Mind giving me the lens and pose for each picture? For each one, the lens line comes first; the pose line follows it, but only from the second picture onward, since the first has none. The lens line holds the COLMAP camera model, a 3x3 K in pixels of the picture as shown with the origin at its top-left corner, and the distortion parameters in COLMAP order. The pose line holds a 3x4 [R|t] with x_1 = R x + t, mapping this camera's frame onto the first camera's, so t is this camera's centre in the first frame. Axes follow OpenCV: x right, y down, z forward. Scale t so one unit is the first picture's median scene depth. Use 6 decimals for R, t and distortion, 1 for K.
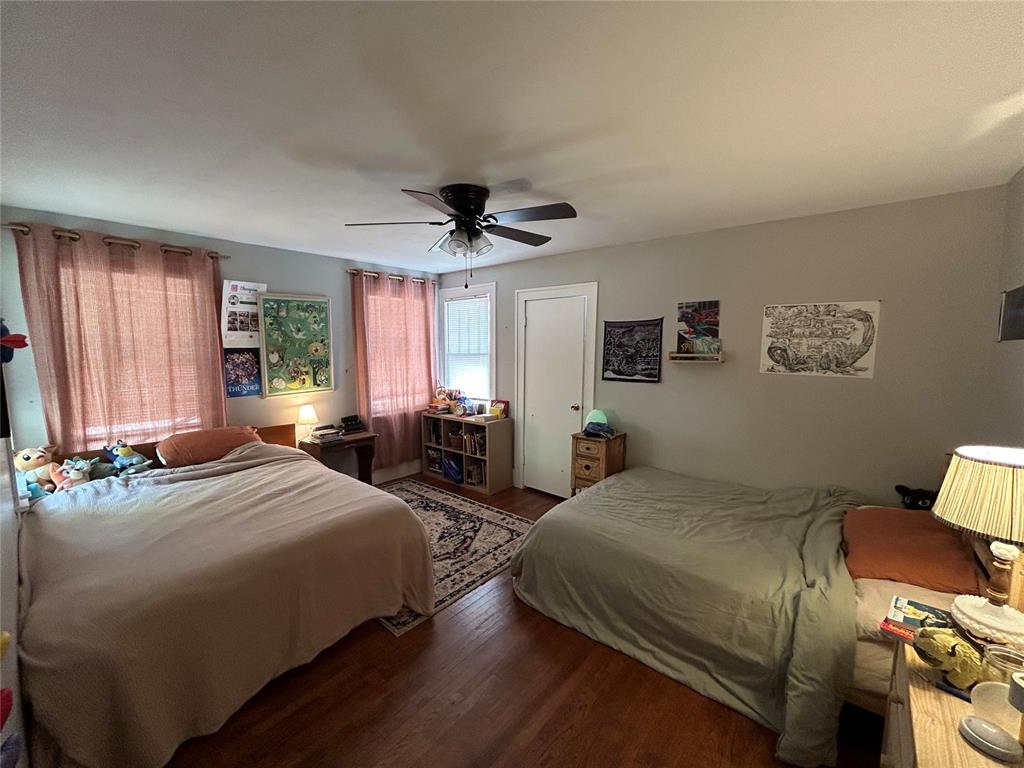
lens RADIAL K [[414.0, 0, 510.2], [0, 414.0, 382.1], [0, 0, 1]] dist [-0.003301, -0.000159]
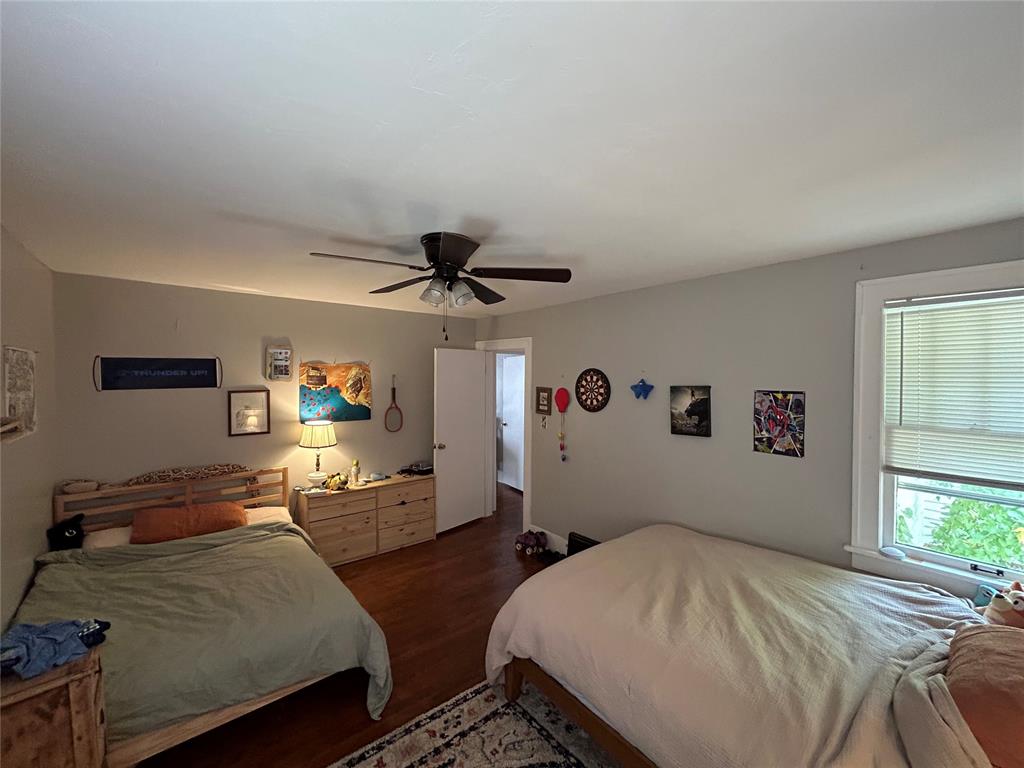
lens RADIAL K [[414.0, 0, 510.2], [0, 414.0, 382.1], [0, 0, 1]] dist [-0.003301, -0.000159]
pose [[-0.985887, -0.006449, 0.167288, -0.348122], [0.014062, 0.992536, 0.121137, -0.210656], [-0.166821, 0.121780, -0.978438, 1.628963]]
